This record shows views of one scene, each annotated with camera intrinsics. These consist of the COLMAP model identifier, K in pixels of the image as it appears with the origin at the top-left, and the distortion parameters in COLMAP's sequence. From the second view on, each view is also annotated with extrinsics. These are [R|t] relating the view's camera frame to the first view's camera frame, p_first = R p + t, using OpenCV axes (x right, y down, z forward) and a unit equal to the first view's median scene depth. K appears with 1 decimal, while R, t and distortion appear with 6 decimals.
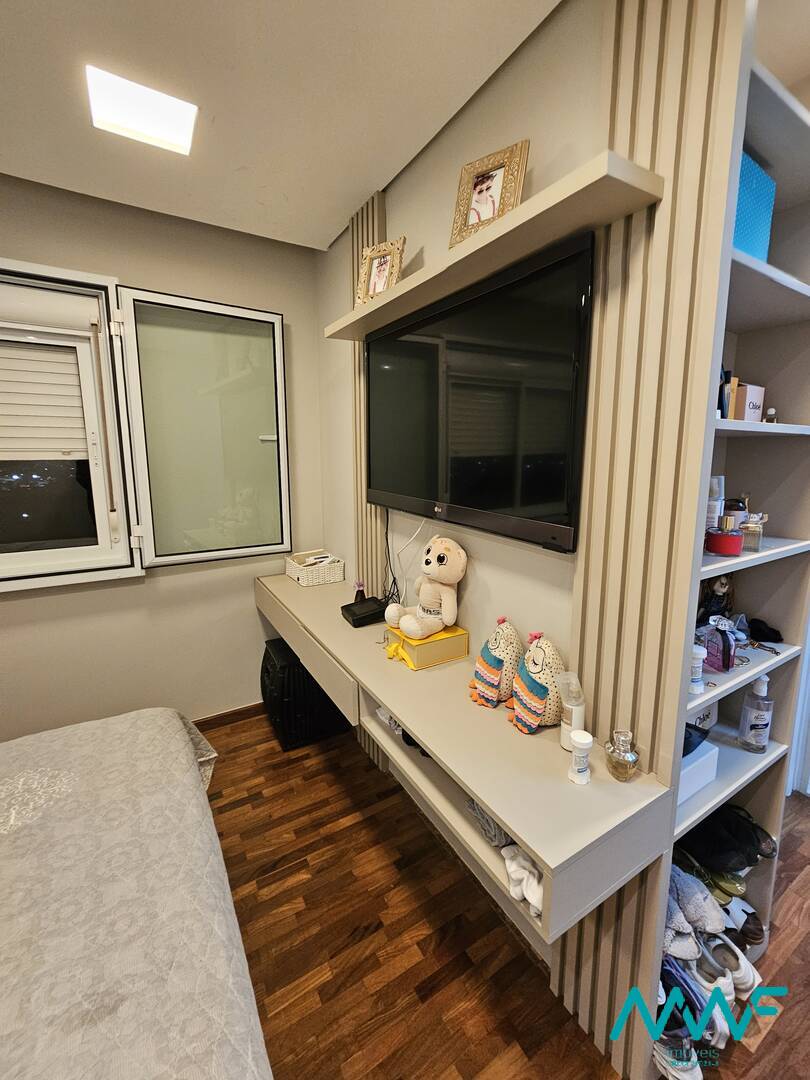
lens RADIAL K [[466.8, 0, 418.7], [0, 466.8, 526.2], [0, 0, 1]] dist [0.000681, 0.002578]
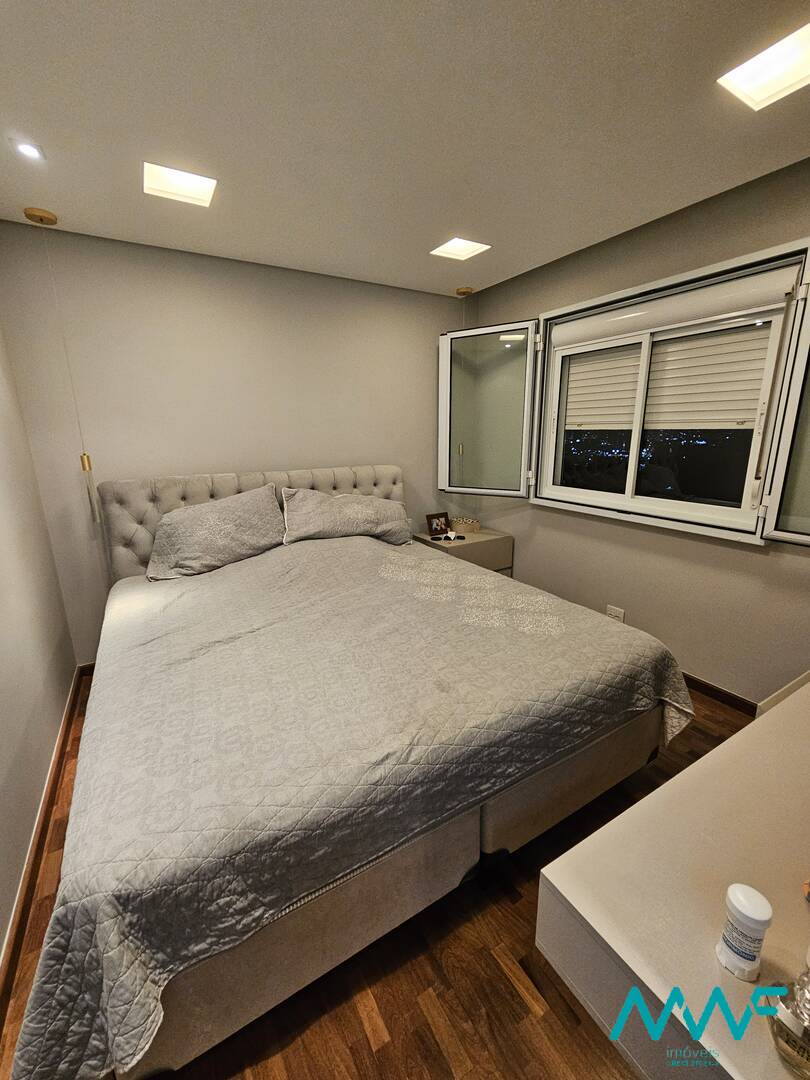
lens RADIAL K [[440.6, 0, 405.7], [0, 440.6, 538.7], [0, 0, 1]] dist [-0.002223, -0.000090]
pose [[-0.027140, 0.245826, -0.968934, 0.325721], [-0.142156, 0.958491, 0.247158, -0.031964], [0.989472, 0.144447, 0.008932, 0.204750]]
